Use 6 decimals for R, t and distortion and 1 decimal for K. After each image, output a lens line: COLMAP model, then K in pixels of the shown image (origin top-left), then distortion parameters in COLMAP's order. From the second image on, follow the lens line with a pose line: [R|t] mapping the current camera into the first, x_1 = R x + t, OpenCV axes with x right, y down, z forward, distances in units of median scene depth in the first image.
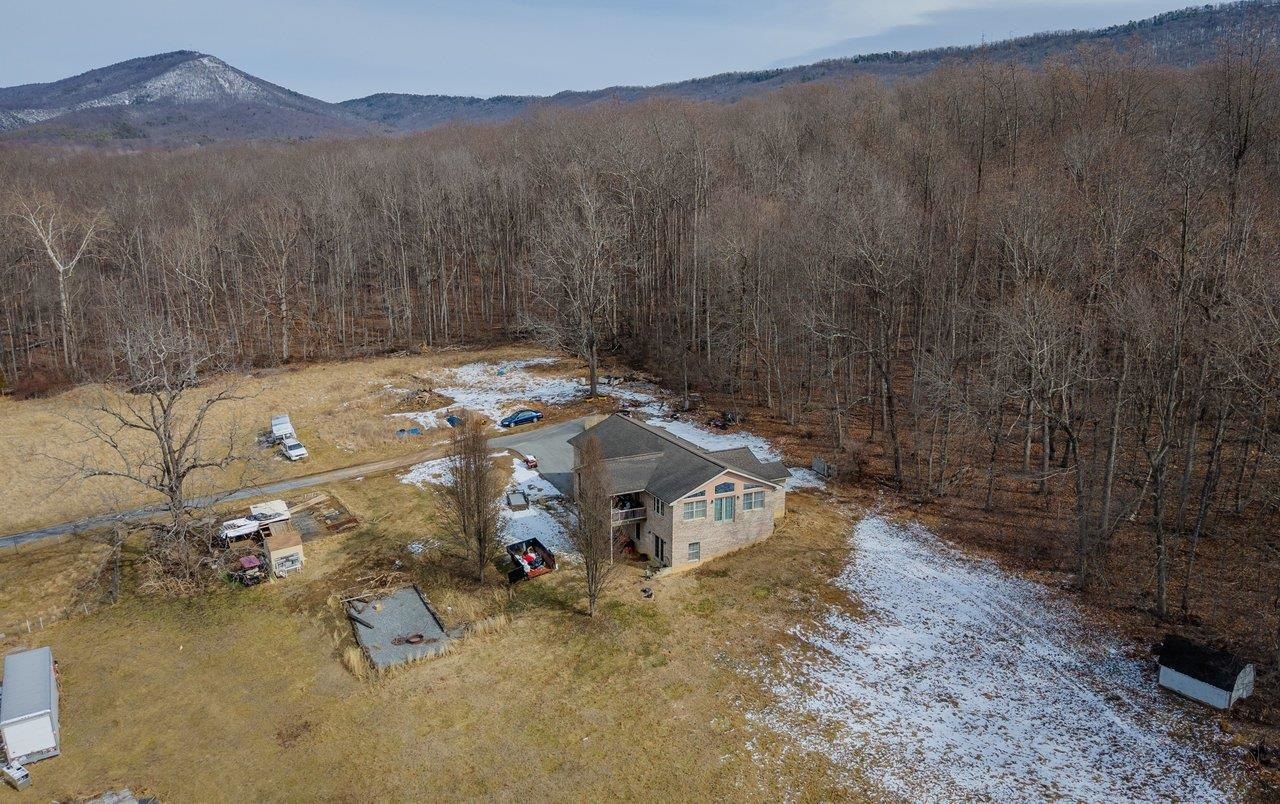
lens RADIAL K [[956.2, 0, 640.0], [0, 956.2, 402.0], [0, 0, 1]] dist [0.016402, -0.012133]
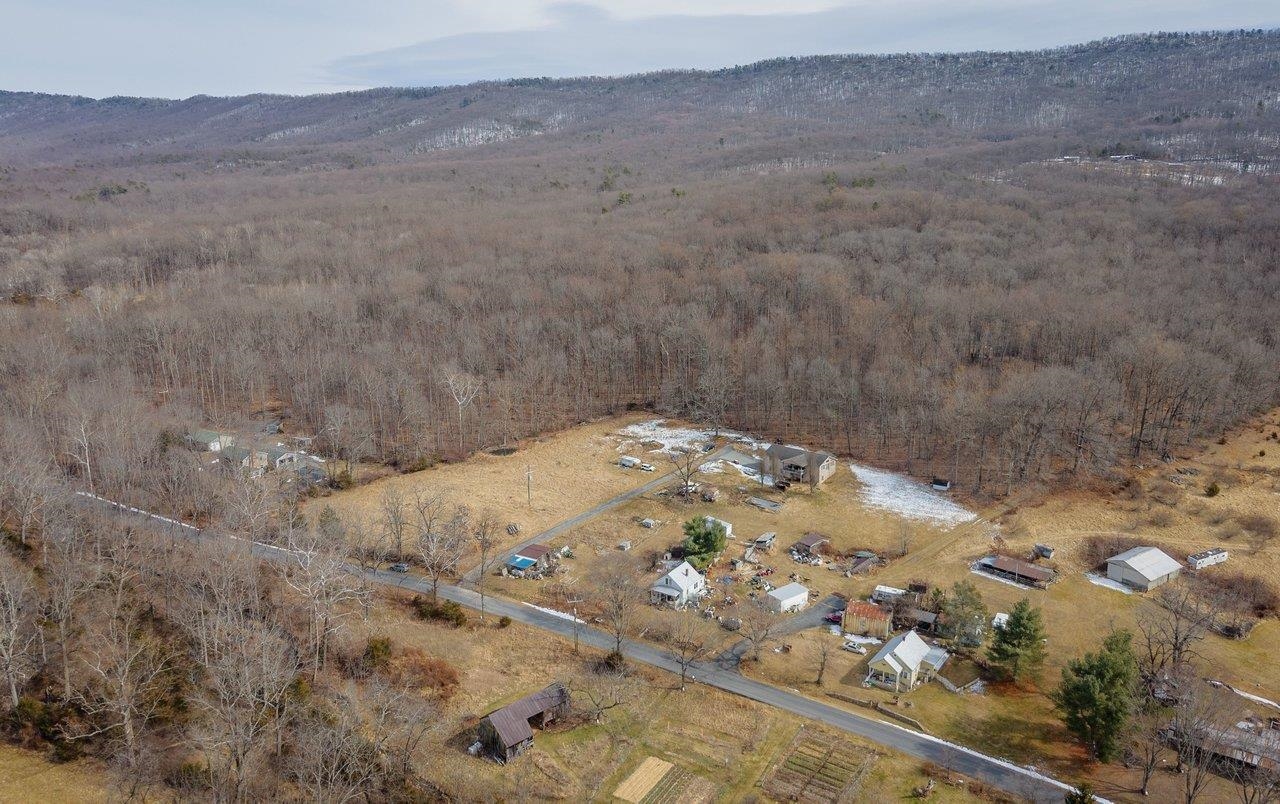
lens RADIAL K [[956.2, 0, 640.0], [0, 956.2, 402.0], [0, 0, 1]] dist [0.016402, -0.012133]
pose [[0.930198, -0.092773, 0.355140, -0.075896], [0.089763, 0.995650, 0.024983, -0.011918], [-0.355912, 0.008639, 0.934479, -0.090341]]
